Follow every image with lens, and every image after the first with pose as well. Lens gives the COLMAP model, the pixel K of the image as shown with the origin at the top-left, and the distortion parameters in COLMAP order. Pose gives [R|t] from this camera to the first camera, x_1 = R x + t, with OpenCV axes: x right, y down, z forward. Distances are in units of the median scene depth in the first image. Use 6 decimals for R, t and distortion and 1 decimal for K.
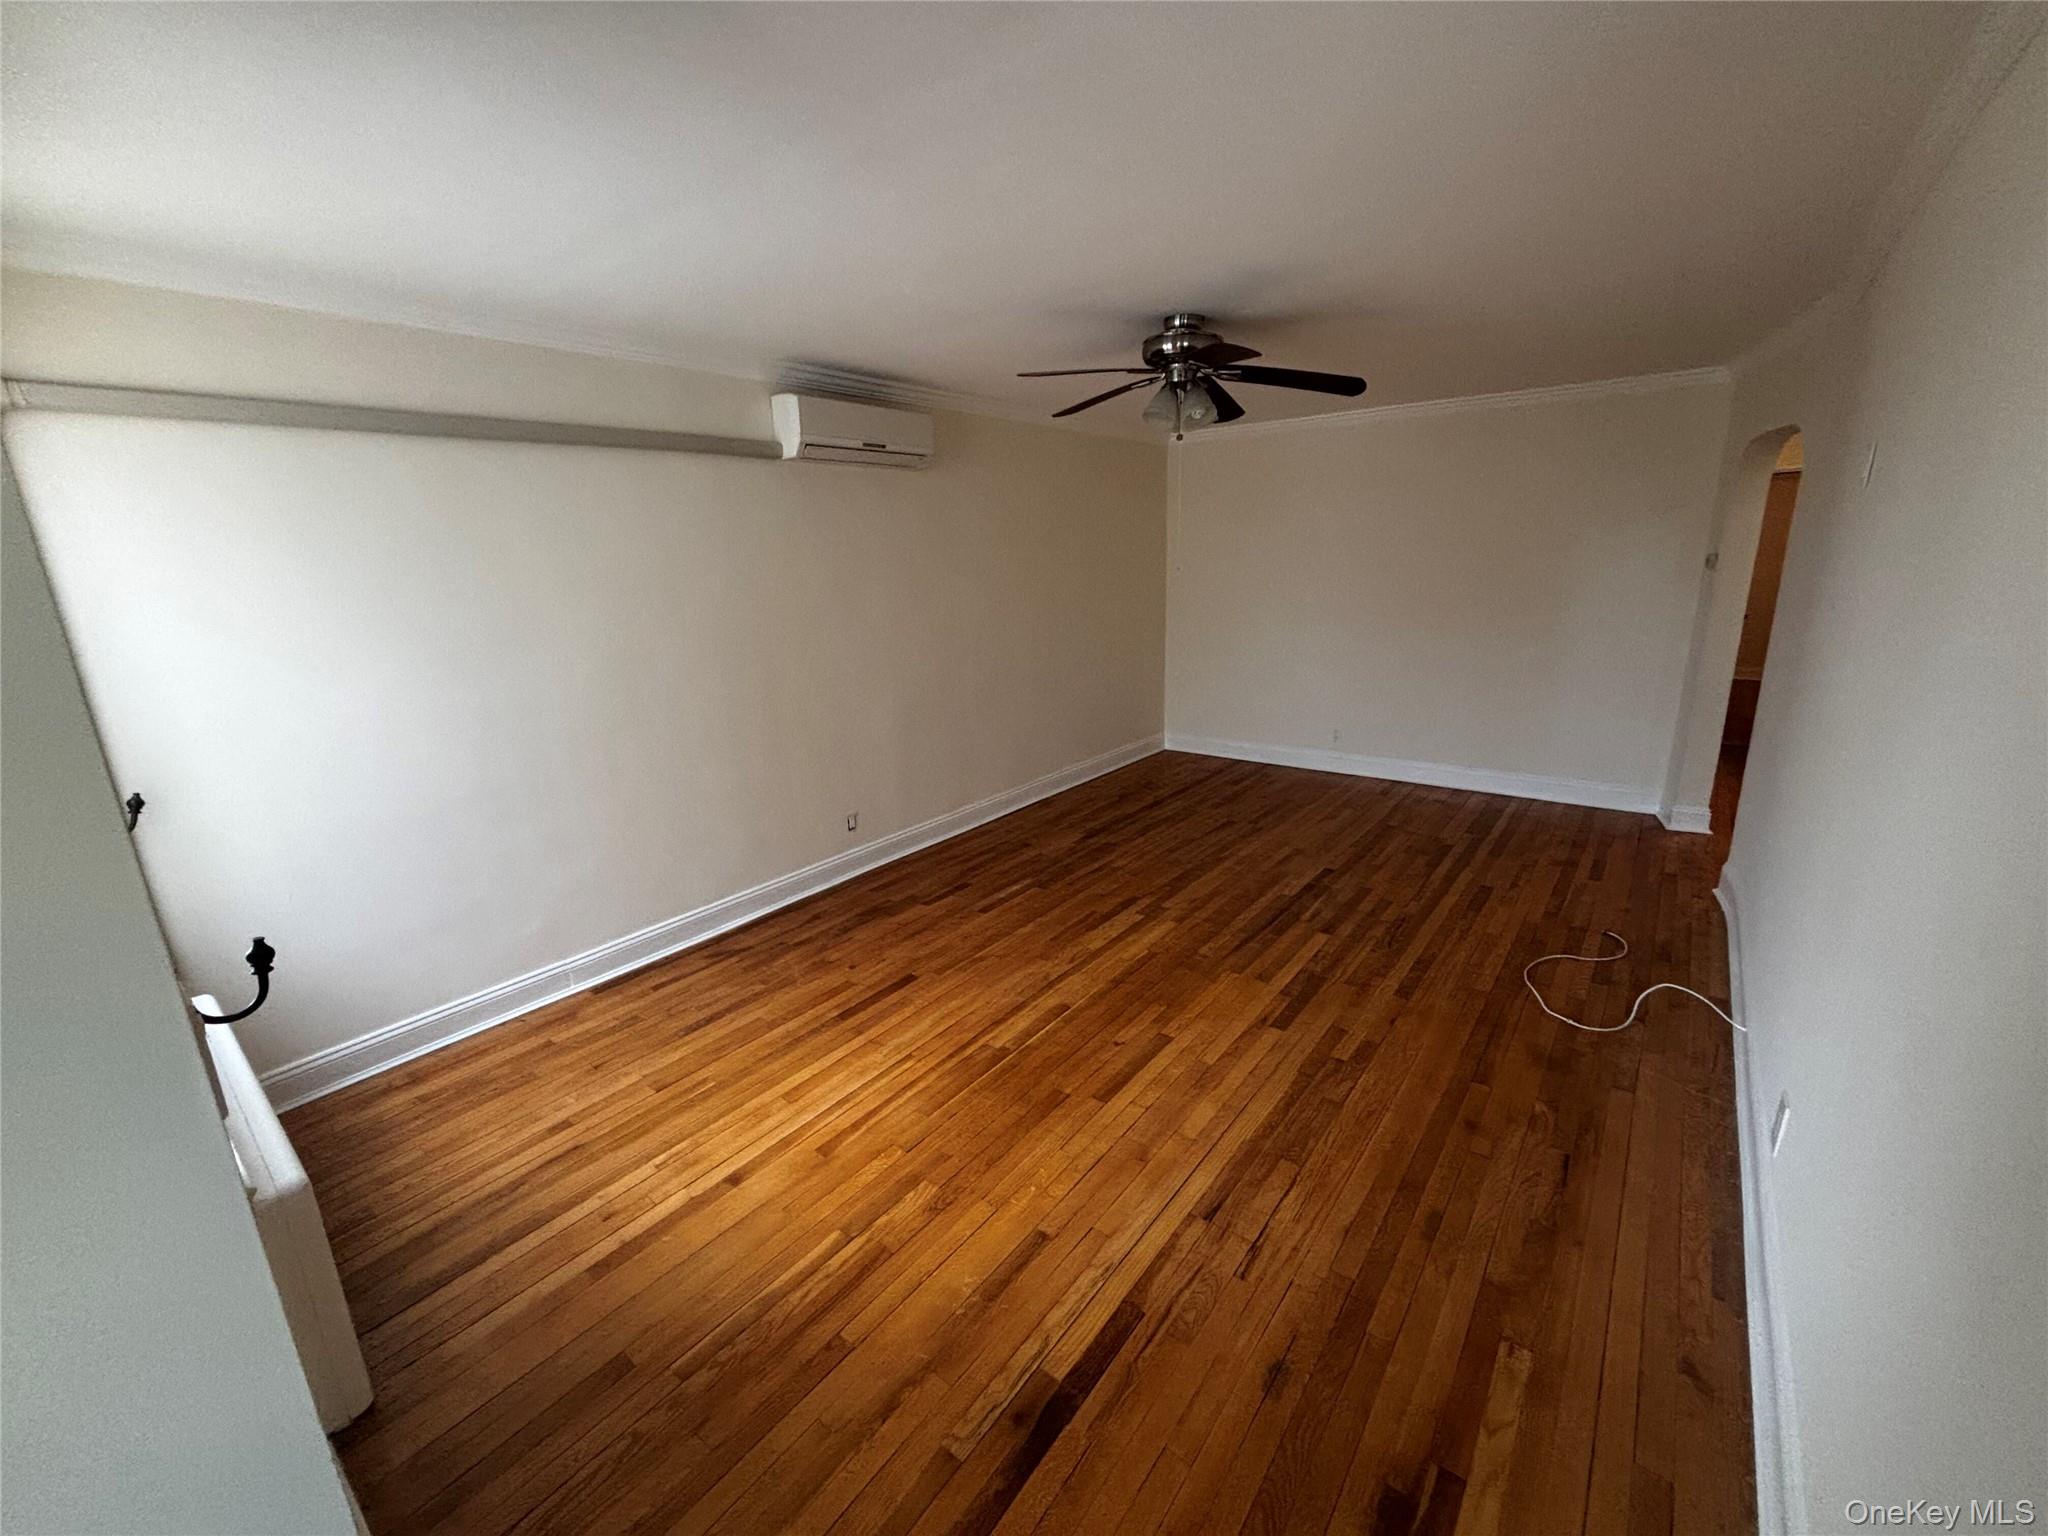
lens RADIAL K [[825.4, 0, 1024.0], [0, 825.4, 768.0], [0, 0, 1]] dist [0.000736, 0.000161]
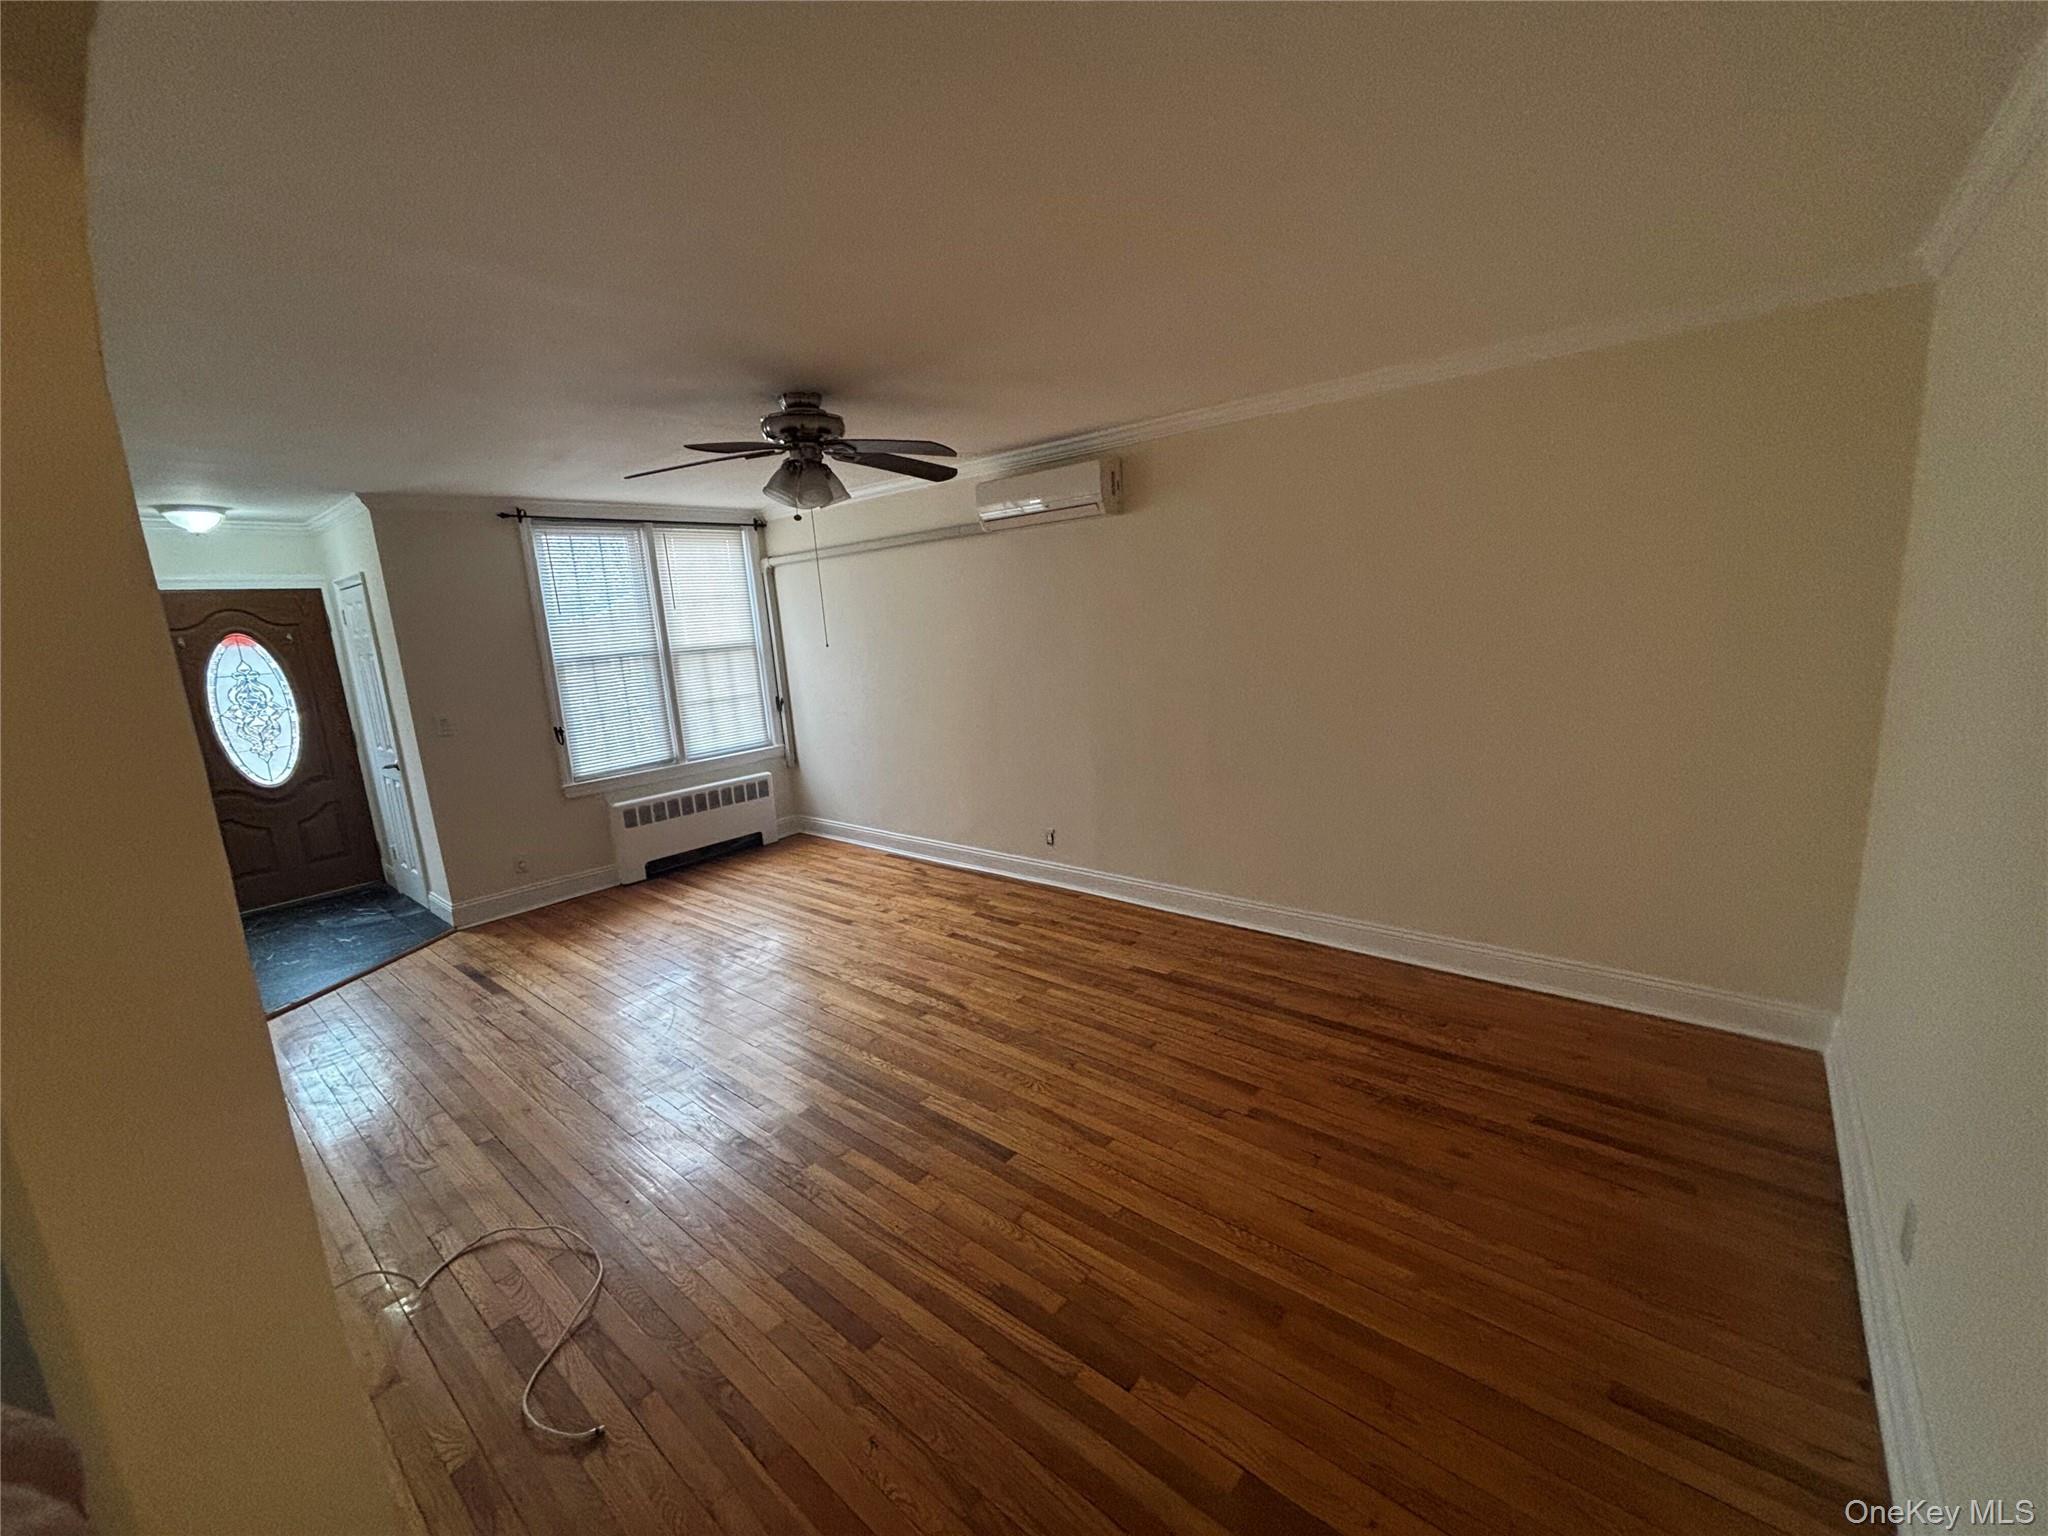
lens RADIAL K [[825.4, 0, 1024.0], [0, 825.4, 768.0], [0, 0, 1]] dist [0.000736, 0.000161]
pose [[-0.023215, 0.233895, -0.971985, 0.984932], [-0.190838, 0.953332, 0.233965, -0.321198], [0.981347, 0.190923, 0.022505, 1.044936]]
